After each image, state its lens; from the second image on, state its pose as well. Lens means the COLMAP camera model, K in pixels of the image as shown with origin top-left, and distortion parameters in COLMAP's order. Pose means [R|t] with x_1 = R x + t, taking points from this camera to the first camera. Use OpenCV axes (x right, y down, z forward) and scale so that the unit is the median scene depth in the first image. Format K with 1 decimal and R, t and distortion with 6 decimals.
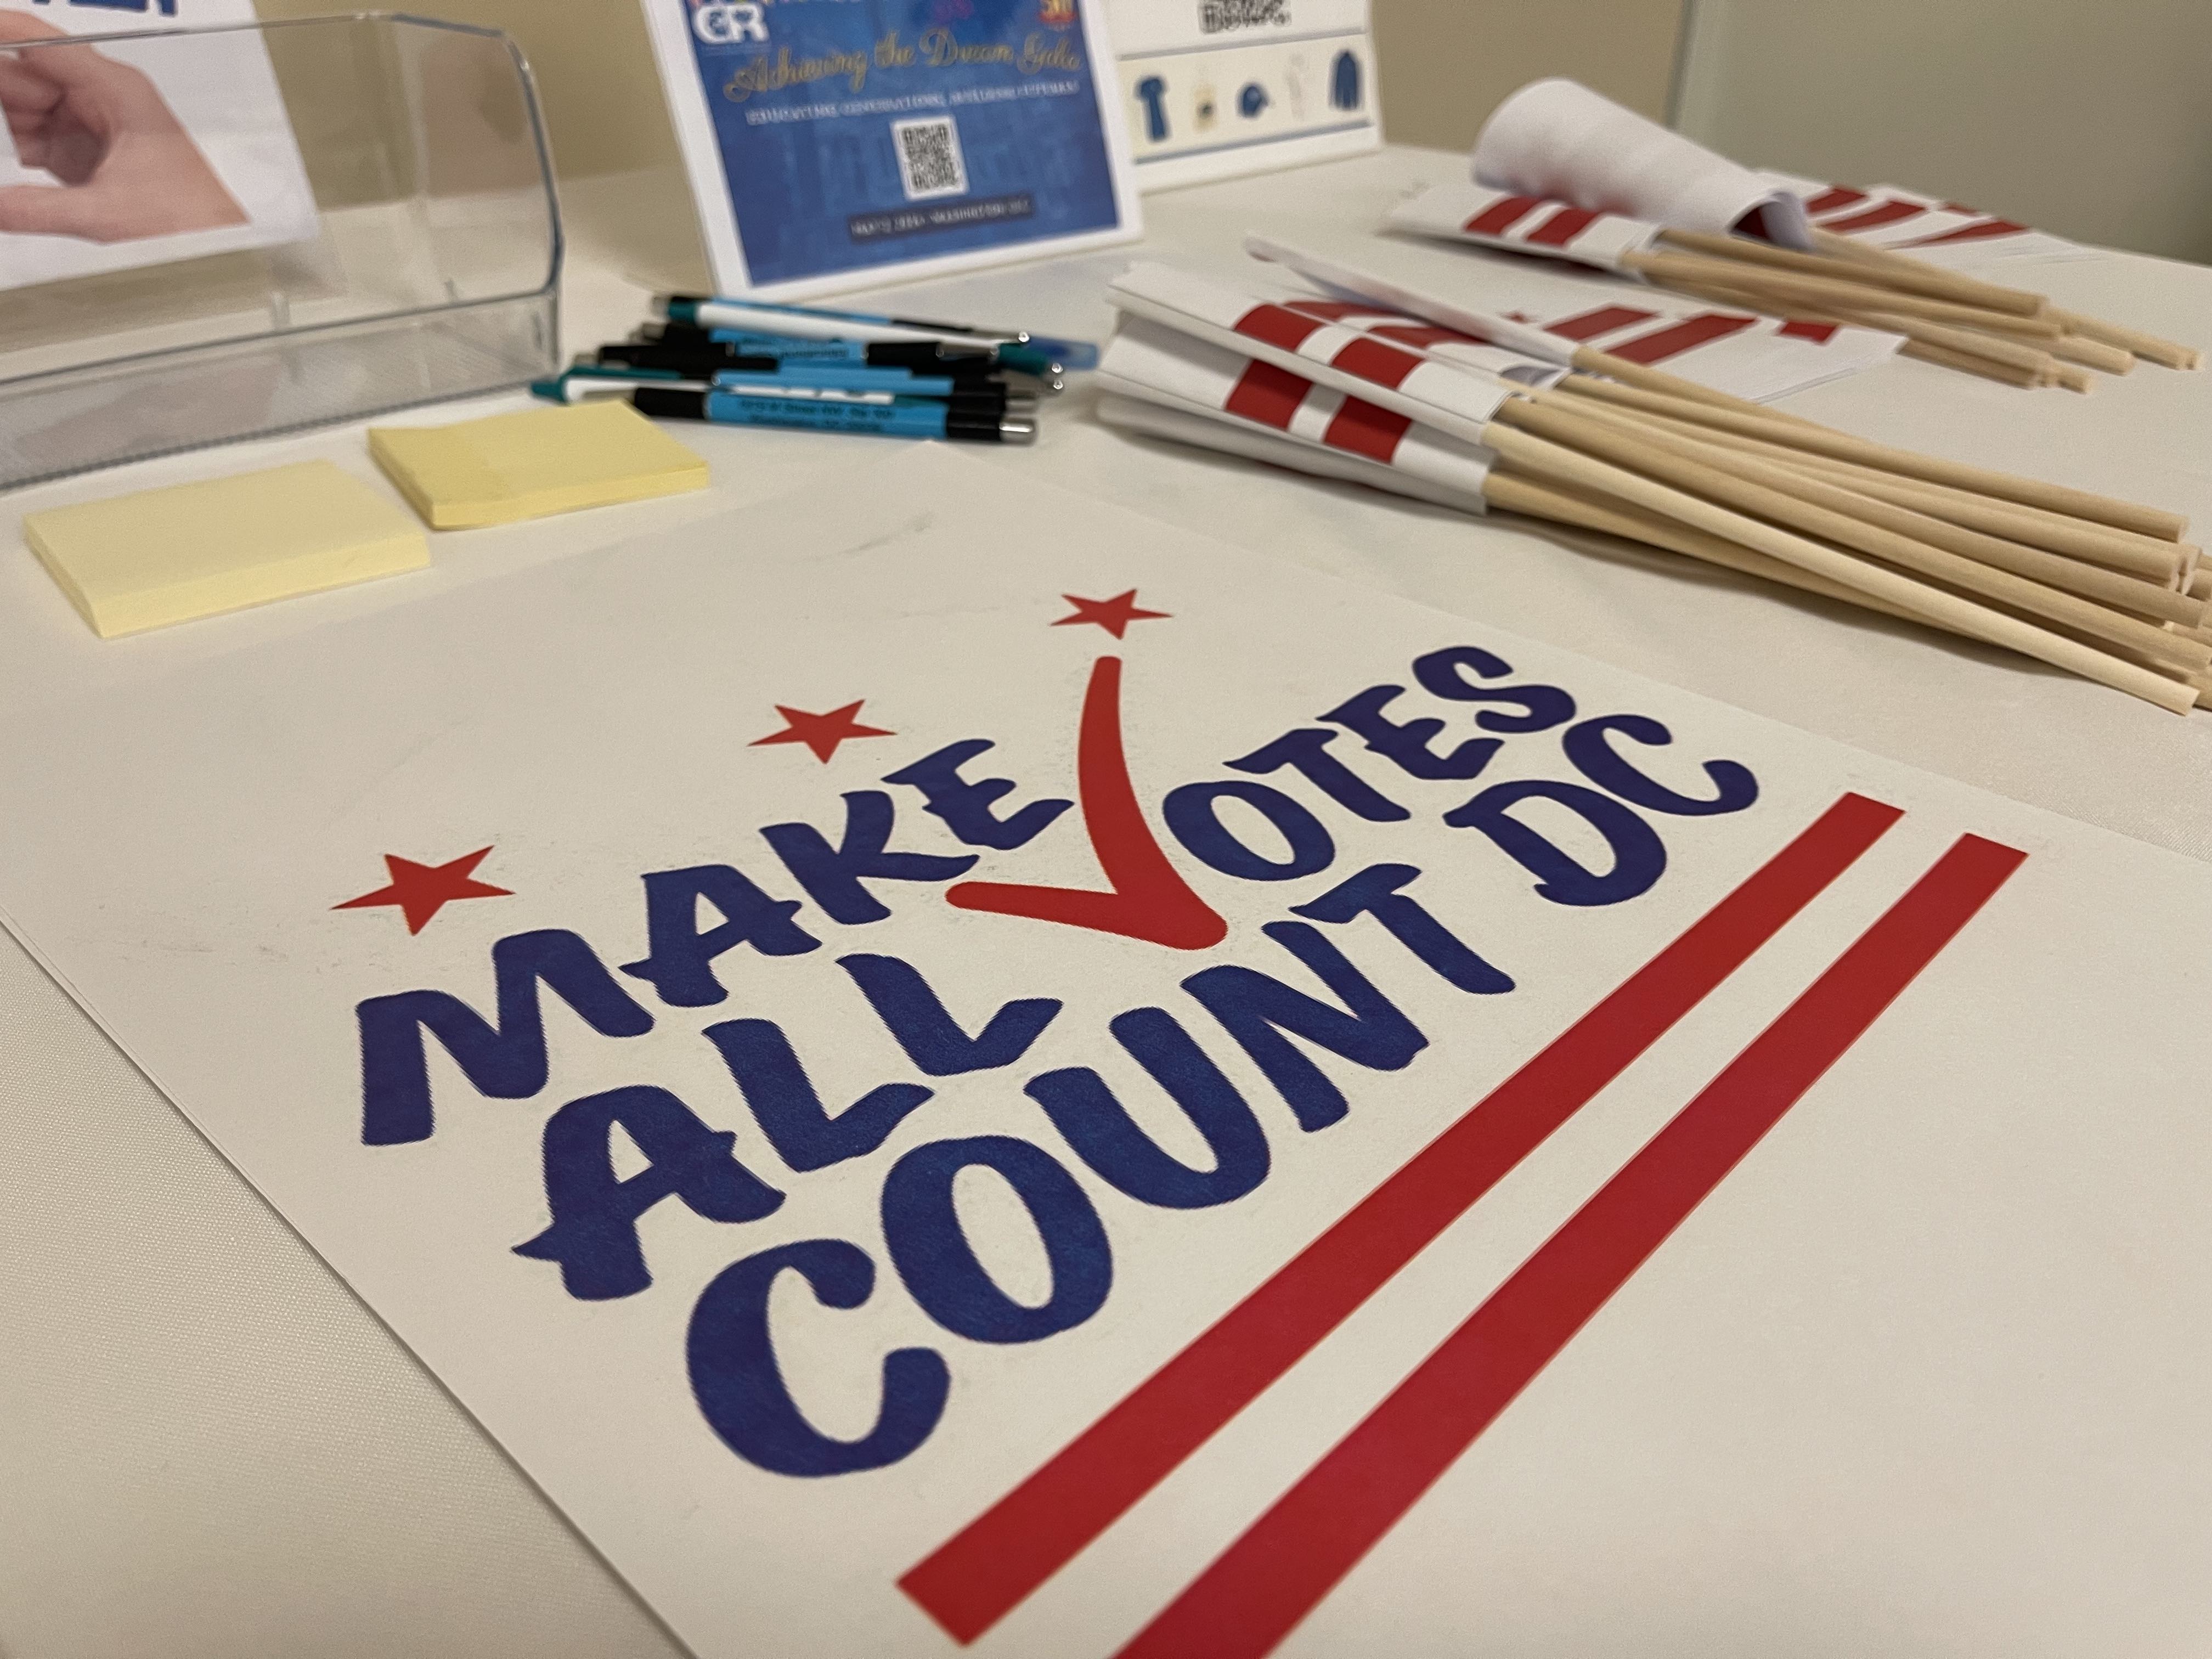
lens RADIAL K [[1752.7, 0, 1106.0], [0, 1752.7, 829.5], [0, 0, 1]] dist [0.002607, 0.000380]
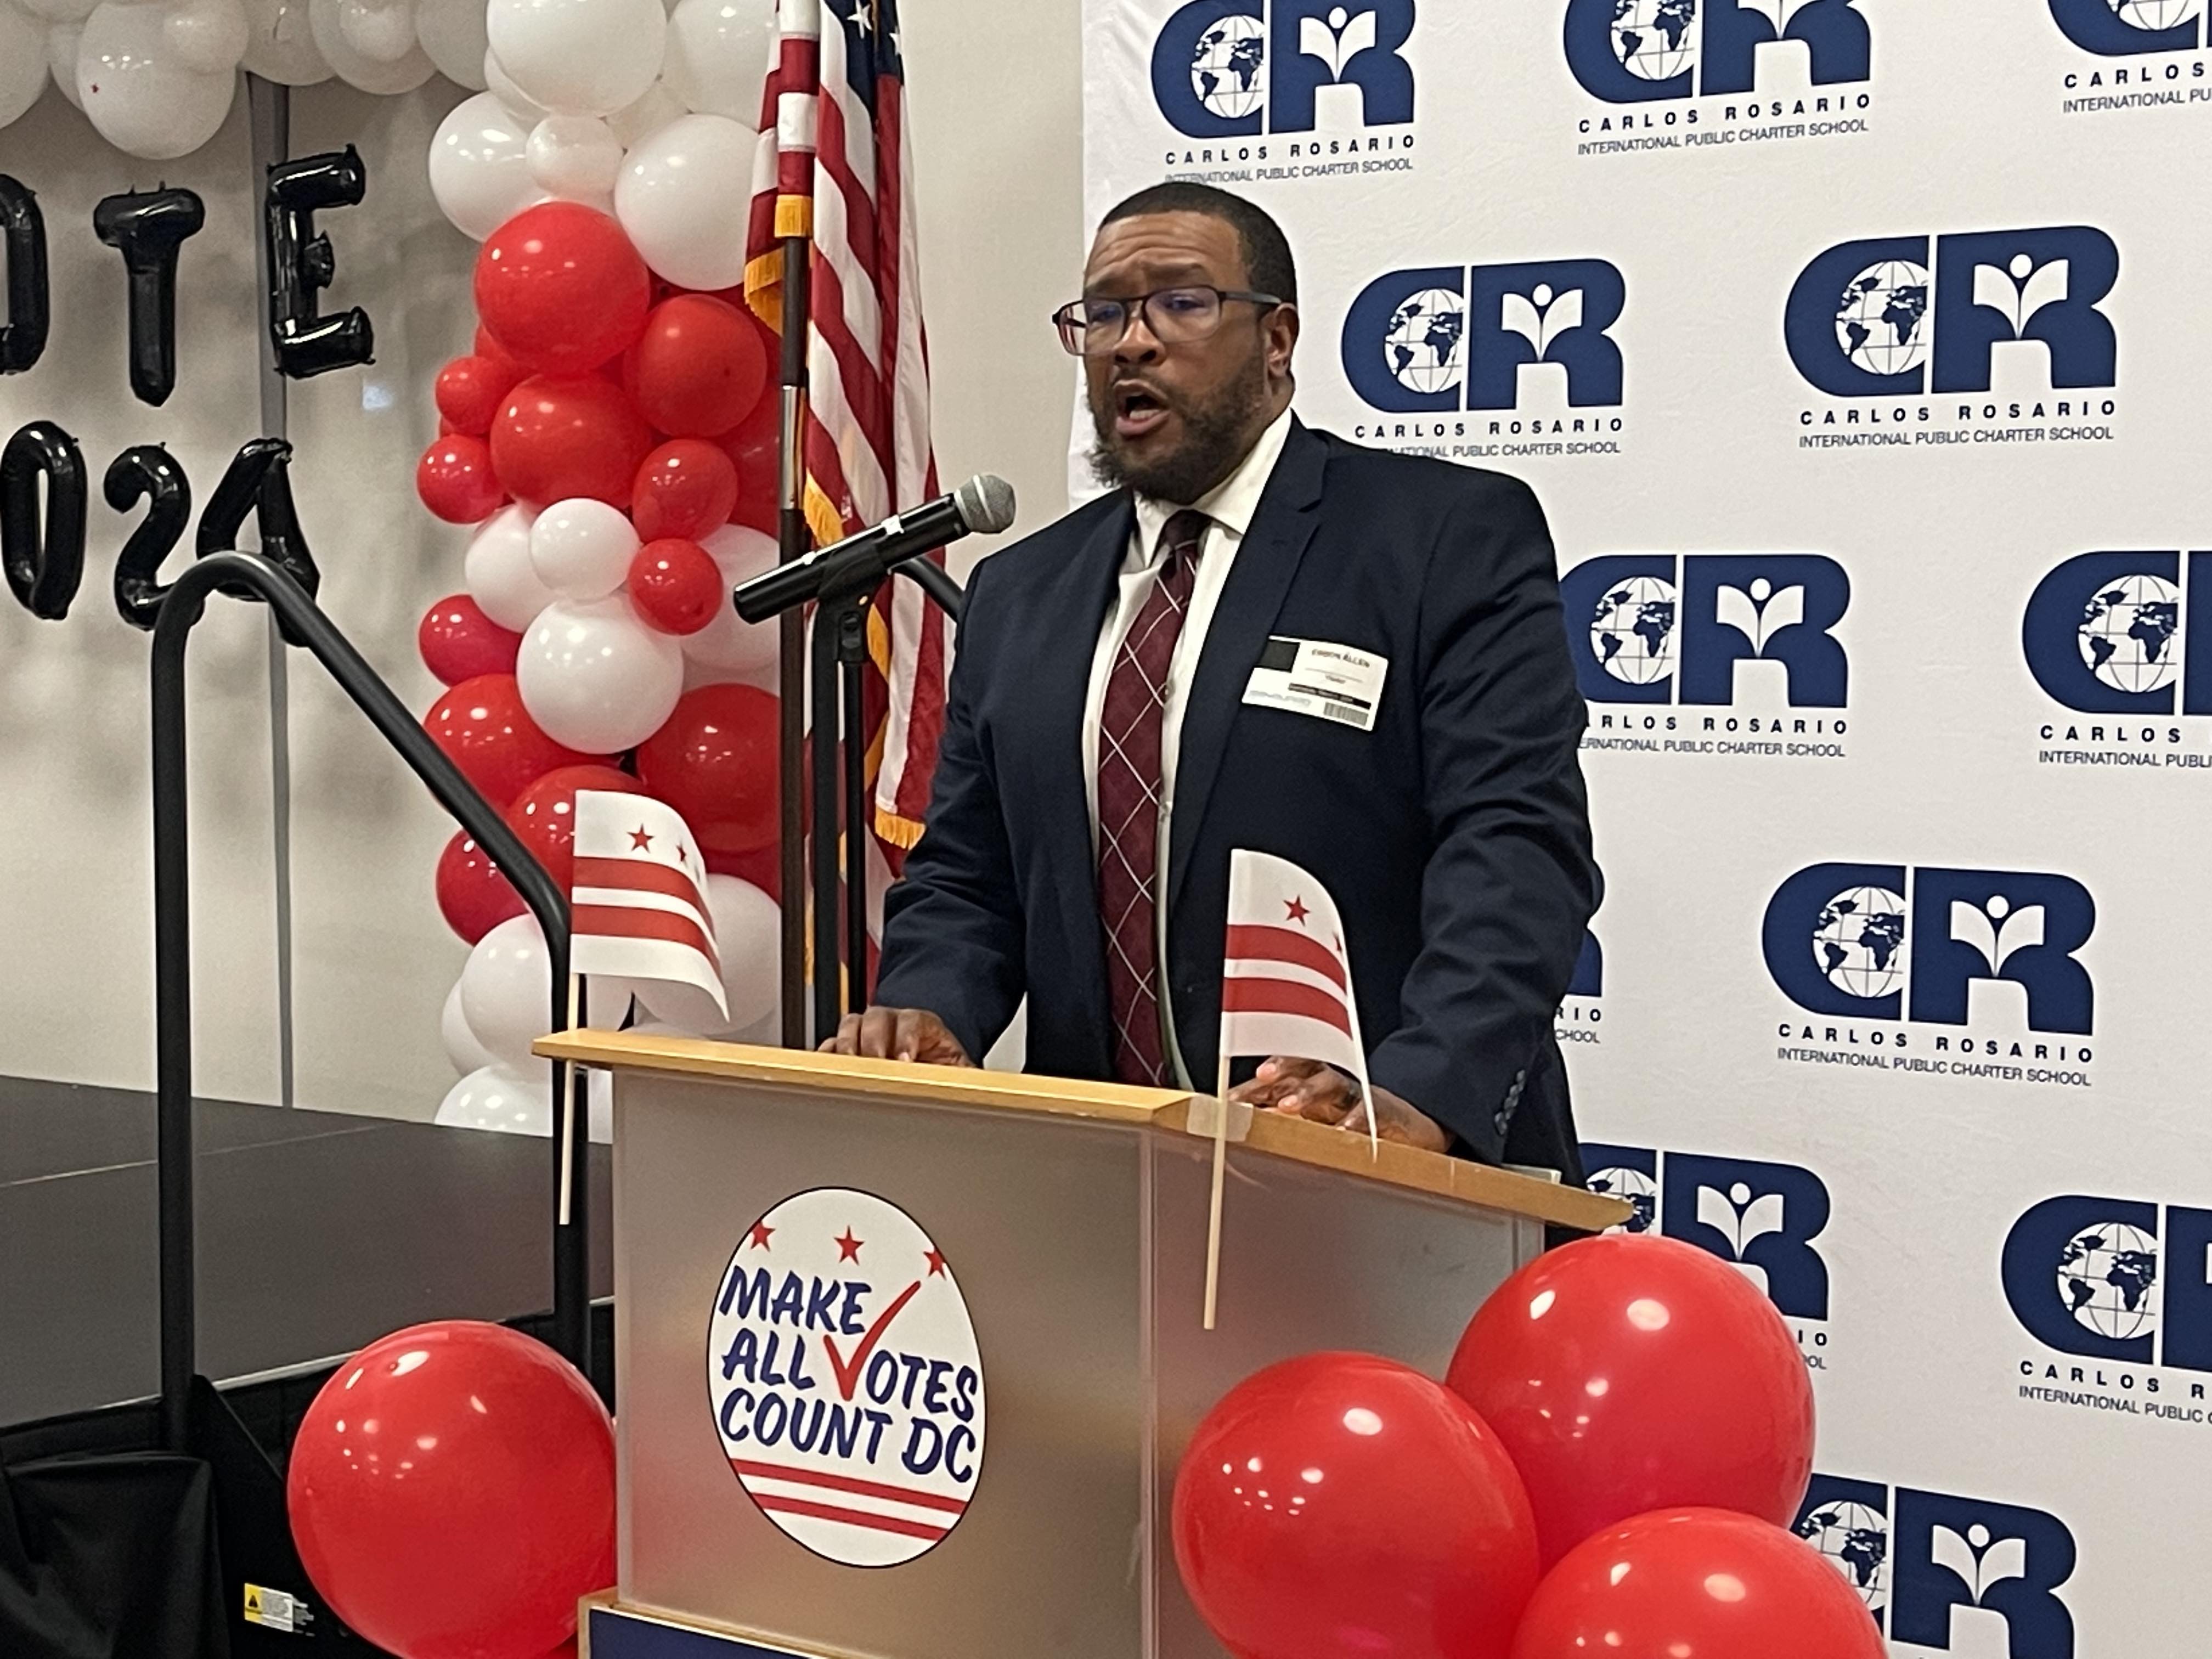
lens RADIAL K [[4036.2, 0, 1145.7], [0, 4036.2, 830.5], [0, 0, 1]] dist [0.212939, -0.700264]
pose [[0.521238, 0.754397, -0.398994, 3.133521], [0.254616, 0.308766, 0.916425, -8.663208], [0.814543, -0.579266, -0.031141, 2.555714]]
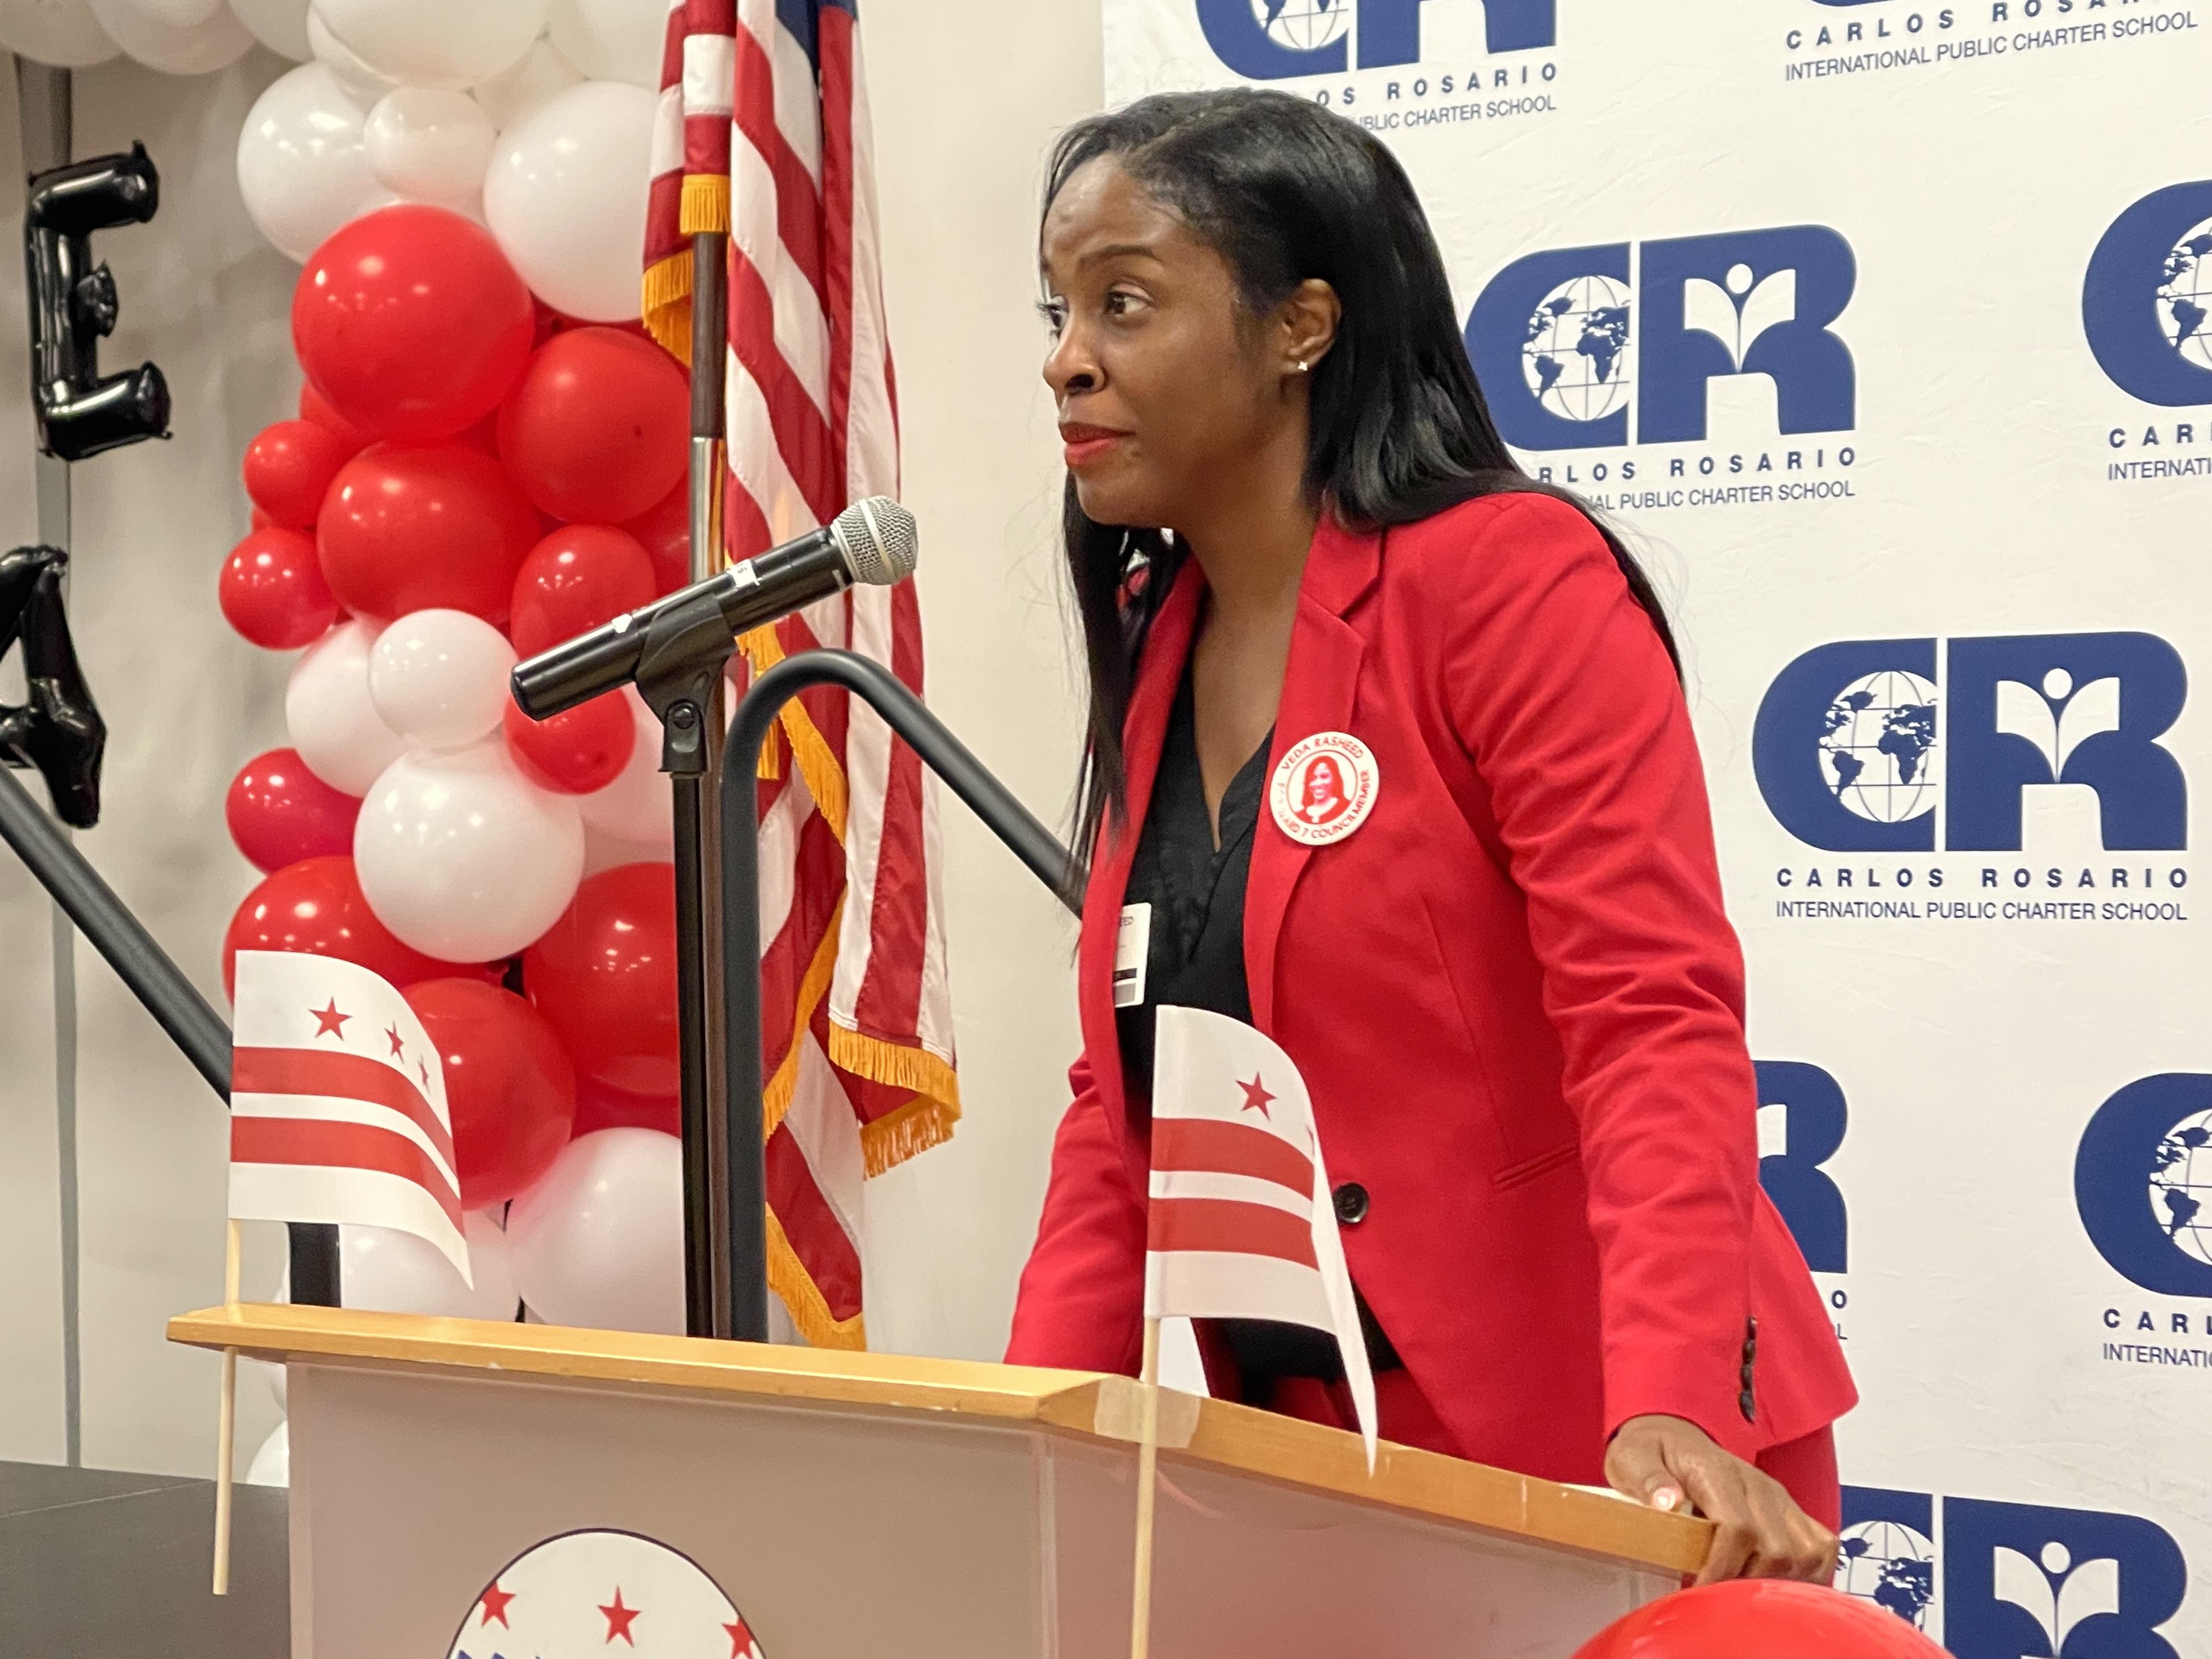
lens RADIAL K [[5367.4, 0, 1073.1], [0, 5367.4, 798.7], [0, 0, 1]] dist [0.161994, 1.261945]
pose [[0.510130, 0.721264, -0.468557, 3.125341], [0.306823, 0.356325, 0.882549, -7.588670], [0.803509, -0.593979, -0.039528, 2.794187]]
